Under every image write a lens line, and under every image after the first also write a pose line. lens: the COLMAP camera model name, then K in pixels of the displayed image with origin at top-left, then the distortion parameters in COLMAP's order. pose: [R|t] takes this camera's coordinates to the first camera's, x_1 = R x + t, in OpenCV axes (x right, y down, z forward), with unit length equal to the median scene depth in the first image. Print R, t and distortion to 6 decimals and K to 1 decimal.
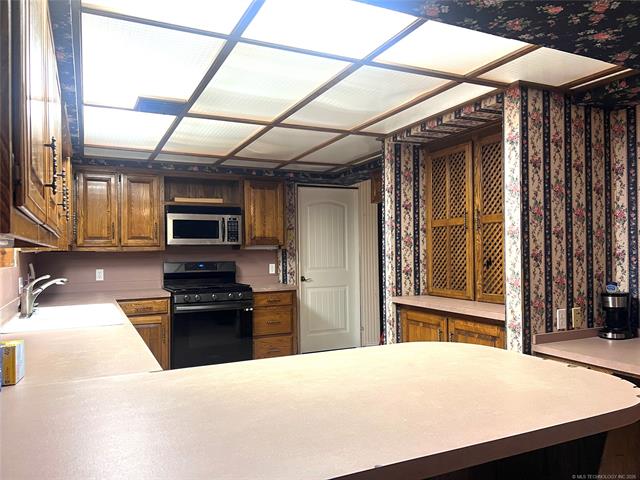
lens RADIAL K [[484.1, 0, 316.0], [0, 484.1, 244.4], [0, 0, 1]] dist [0.048859, -0.054458]
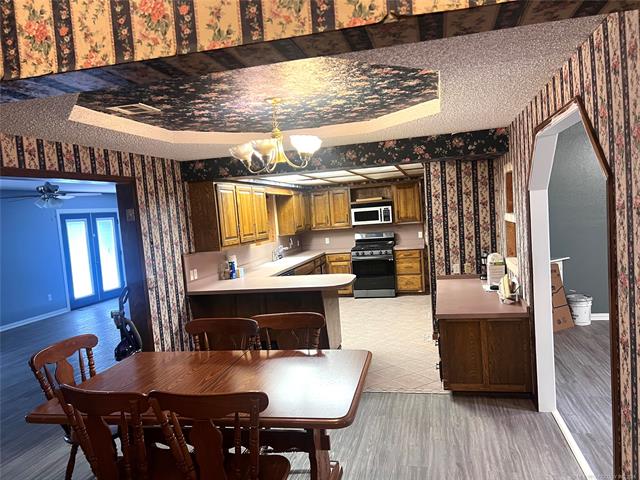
lens RADIAL K [[484.1, 0, 313.9], [0, 484.1, 244.3], [0, 0, 1]] dist [0.048859, -0.054458]
pose [[0.766203, -0.000312, -0.642598, 0.825626], [0.075584, 0.993102, 0.089641, -0.109986], [0.638138, -0.117253, 0.760941, -0.572759]]
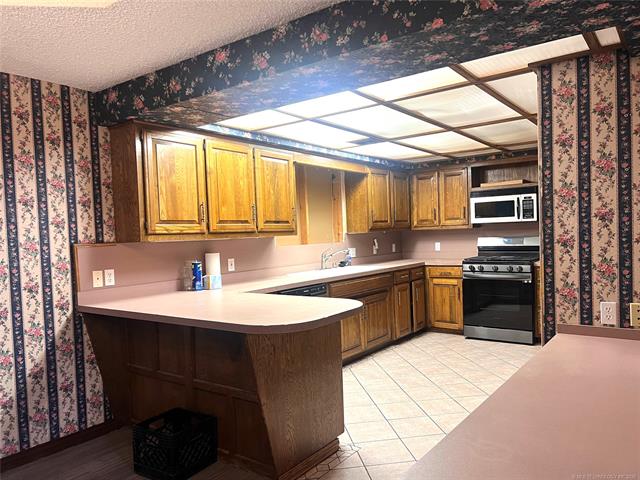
lens RADIAL K [[484.1, 0, 318.3], [0, 484.1, 246.3], [0, 0, 1]] dist [0.048859, -0.054458]
pose [[0.461897, 0.022569, -0.886646, 0.628229], [0.045491, 0.997758, 0.049096, -0.020733], [0.885766, -0.063012, 0.459835, 0.084477]]
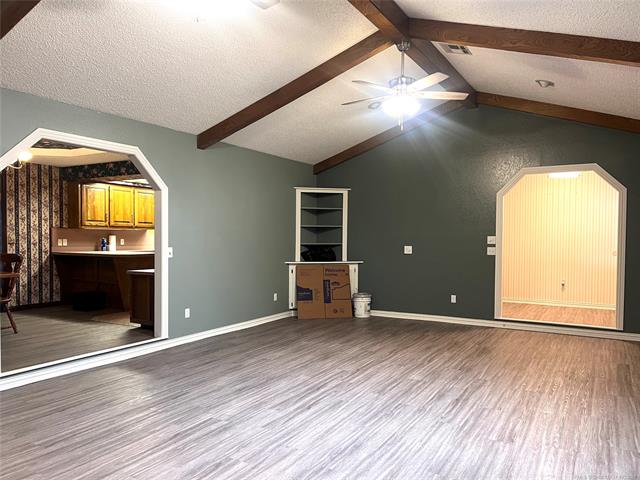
lens RADIAL K [[484.1, 0, 318.5], [0, 484.1, 245.8], [0, 0, 1]] dist [0.048859, -0.054458]
pose [[0.556169, 0.032628, -0.830429, 1.843451], [0.001496, 0.999188, 0.040261, -0.010288], [0.831068, -0.023634, 0.555668, -0.082554]]
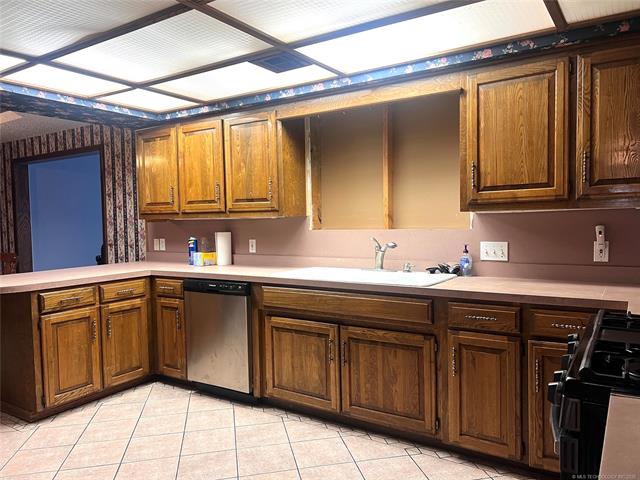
lens RADIAL K [[484.1, 0, 314.1], [0, 484.1, 241.9], [0, 0, 1]] dist [0.048859, -0.054458]
pose [[-0.859925, 0.060458, -0.506827, 0.075912], [0.044659, 0.998064, 0.043284, 0.012486], [0.508463, 0.014587, -0.860960, 1.164873]]
